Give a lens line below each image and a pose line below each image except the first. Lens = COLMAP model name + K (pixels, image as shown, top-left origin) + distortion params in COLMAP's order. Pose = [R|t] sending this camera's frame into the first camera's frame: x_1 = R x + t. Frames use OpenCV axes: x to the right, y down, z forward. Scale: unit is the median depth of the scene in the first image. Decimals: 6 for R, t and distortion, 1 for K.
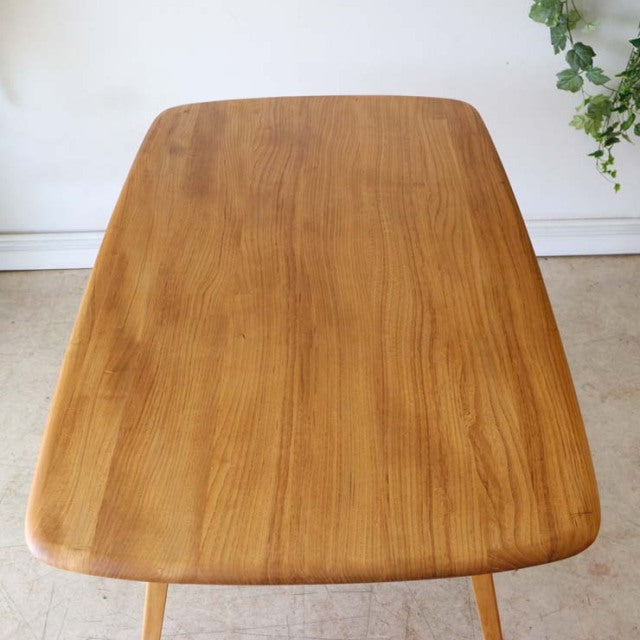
lens RADIAL K [[970.9, 0, 322.1], [0, 970.9, 332.1], [0, 0, 1]] dist [-0.089556, 0.098571]
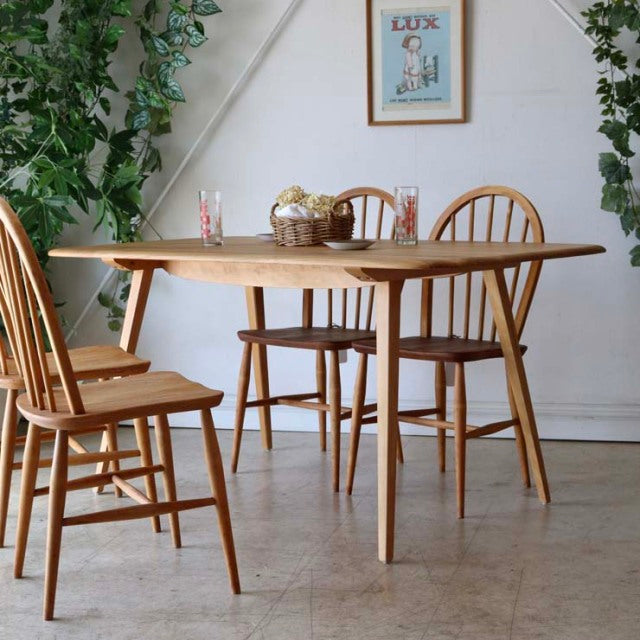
lens RADIAL K [[1234.2, 0, 320.0], [0, 1234.2, 320.0], [0, 0, 1]] dist [-0.013793, 0.265252]
pose [[0.967622, 0.031752, -0.250399, 0.266528], [-0.153406, 0.861779, -0.483532, 0.600446], [0.200436, 0.506289, 0.838747, -0.300436]]
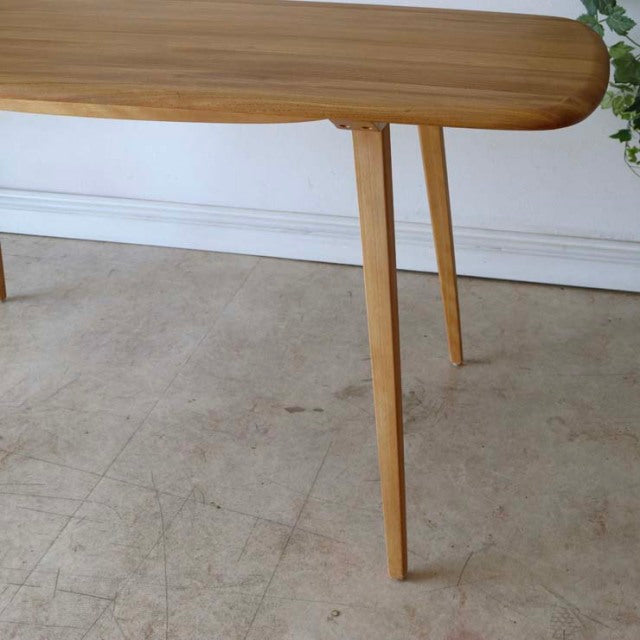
lens RADIAL K [[970.9, 0, 322.1], [0, 970.9, 332.1], [0, 0, 1]] dist [-0.089556, 0.098571]
pose [[0.972634, 0.132796, -0.190650, 0.233656], [-0.164147, 0.973479, -0.159356, 0.134120], [0.164432, 0.186290, 0.968637, 0.268328]]
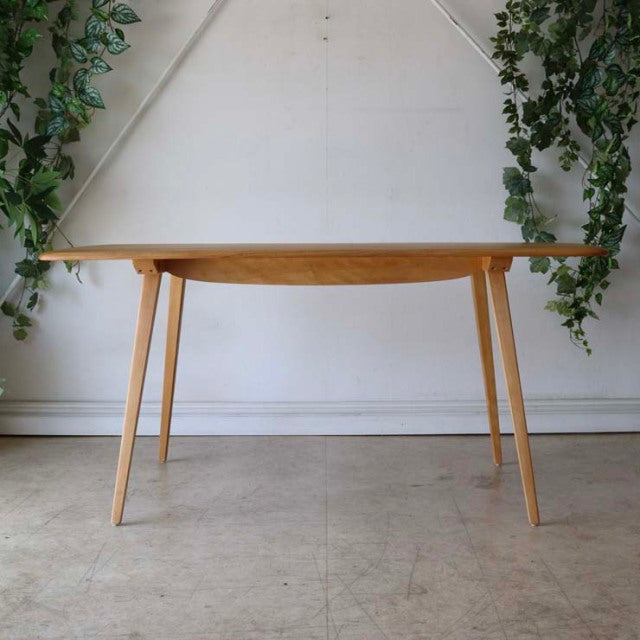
lens RADIAL K [[1065.0, 0, 320.0], [0, 1065.0, 320.0], [0, 0, 1]] dist [-0.036895, 0.029543]
pose [[0.999727, 0.017397, -0.015577, -0.009474], [-0.022964, 0.853431, -0.520700, 0.552773], [0.004235, 0.520916, 0.853598, -0.165458]]
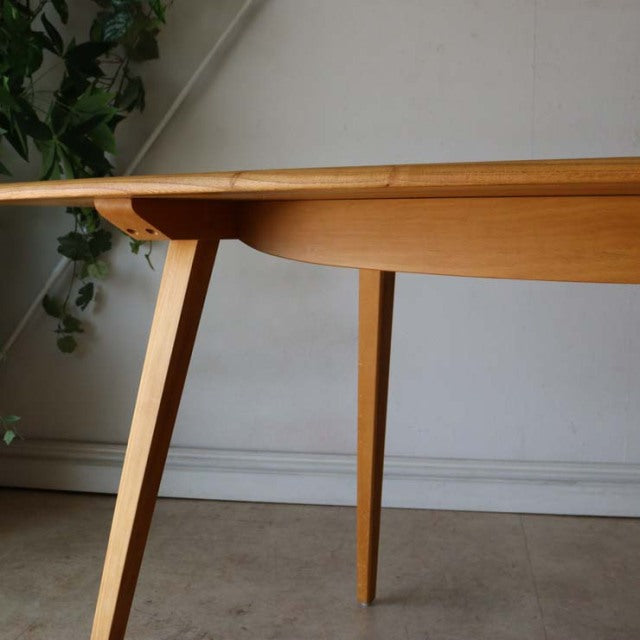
lens RADIAL K [[950.8, 0, 320.0], [0, 950.8, 320.0], [0, 0, 1]] dist [-0.063178, -0.034899]
pose [[0.987516, 0.040129, -0.152322, -0.077426], [-0.113668, 0.850996, -0.512724, 0.222271], [0.109051, 0.523638, 0.844933, 0.362814]]
